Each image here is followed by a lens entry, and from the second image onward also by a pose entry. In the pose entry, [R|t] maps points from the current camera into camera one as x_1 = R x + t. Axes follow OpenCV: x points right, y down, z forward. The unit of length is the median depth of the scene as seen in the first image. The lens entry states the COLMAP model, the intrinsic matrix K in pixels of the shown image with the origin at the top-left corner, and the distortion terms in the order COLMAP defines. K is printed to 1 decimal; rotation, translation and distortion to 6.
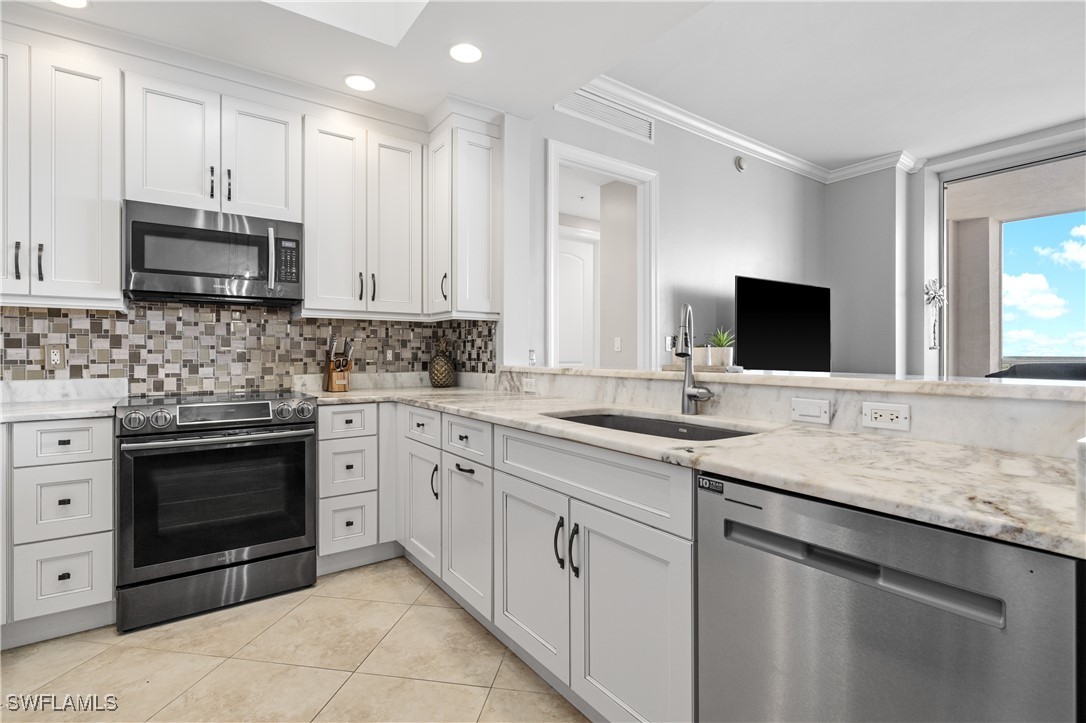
lens RADIAL K [[514.1, 0, 548.7], [0, 514.1, 356.5], [0, 0, 1]] dist [-0.001485, 0.001110]
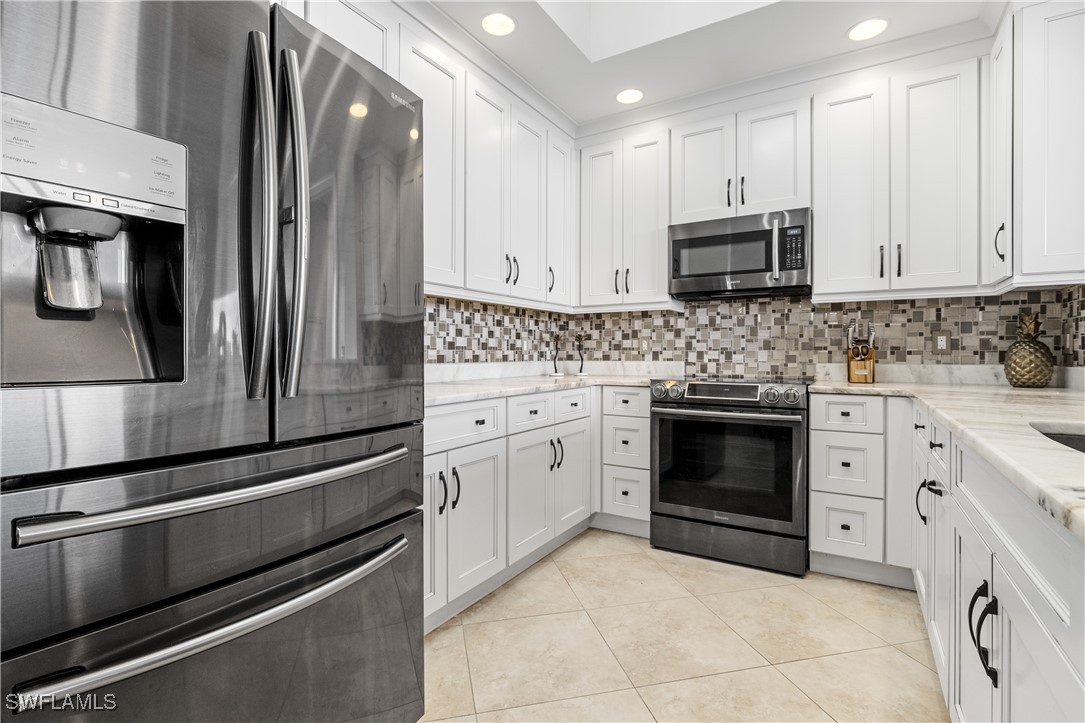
lens RADIAL K [[513.6, 0, 545.5], [0, 513.6, 355.9], [0, 0, 1]] dist [-0.001485, 0.001110]
pose [[0.390994, 0.004714, -0.920381, 0.235576], [-0.005842, 0.999979, 0.002640, 0.025539], [0.920375, 0.004344, 0.391014, 0.162681]]
